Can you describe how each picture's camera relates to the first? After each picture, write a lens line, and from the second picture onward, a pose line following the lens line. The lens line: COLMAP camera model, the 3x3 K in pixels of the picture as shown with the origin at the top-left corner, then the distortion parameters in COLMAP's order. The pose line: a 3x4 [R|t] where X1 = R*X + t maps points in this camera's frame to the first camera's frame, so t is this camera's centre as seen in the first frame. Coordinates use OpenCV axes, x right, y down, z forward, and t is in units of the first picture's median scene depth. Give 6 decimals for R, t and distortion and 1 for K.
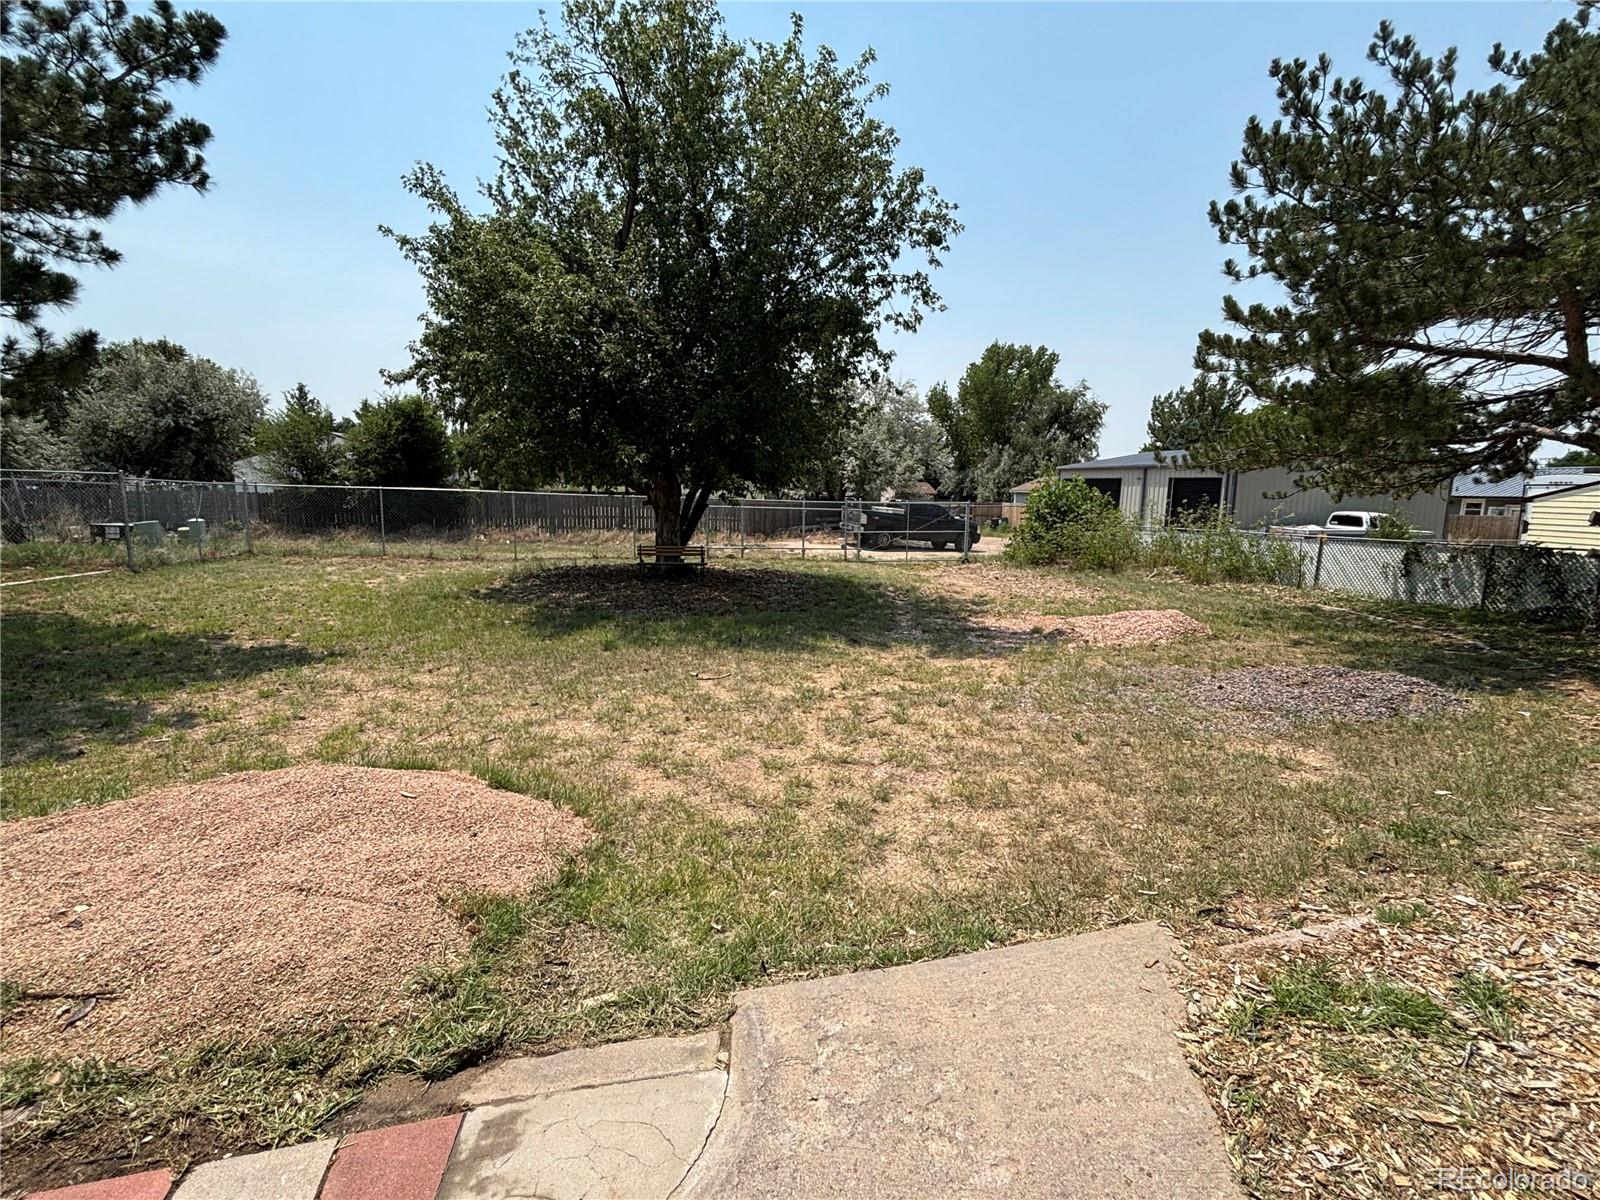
lens RADIAL K [[760.7, 0, 804.7], [0, 760.7, 604.3], [0, 0, 1]] dist [-0.003924, -0.000122]
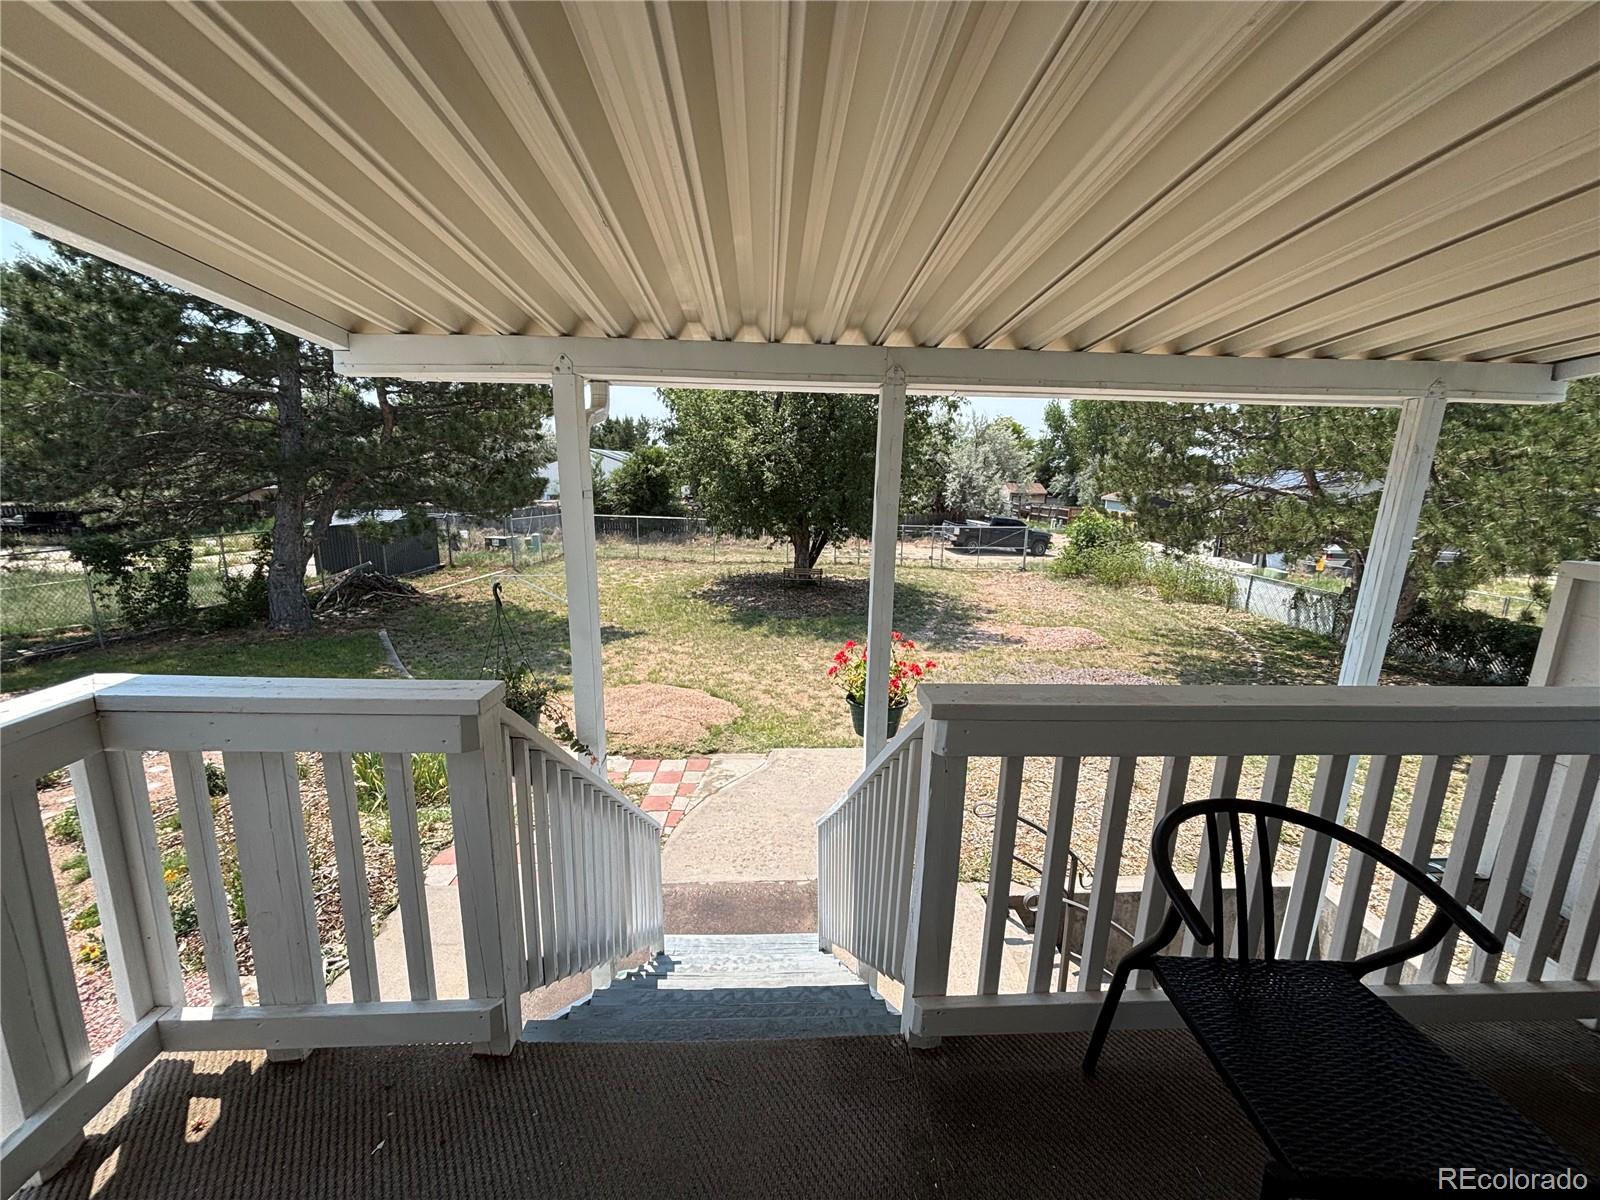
lens RADIAL K [[641.6, 0, 798.4], [0, 641.6, 597.2], [0, 0, 1]] dist [0.002222, 0.000048]
pose [[0.974105, 0.045002, -0.221573, 0.280035], [-0.035837, 0.998334, 0.045212, -0.164858], [0.223238, -0.036101, 0.974095, -0.830334]]
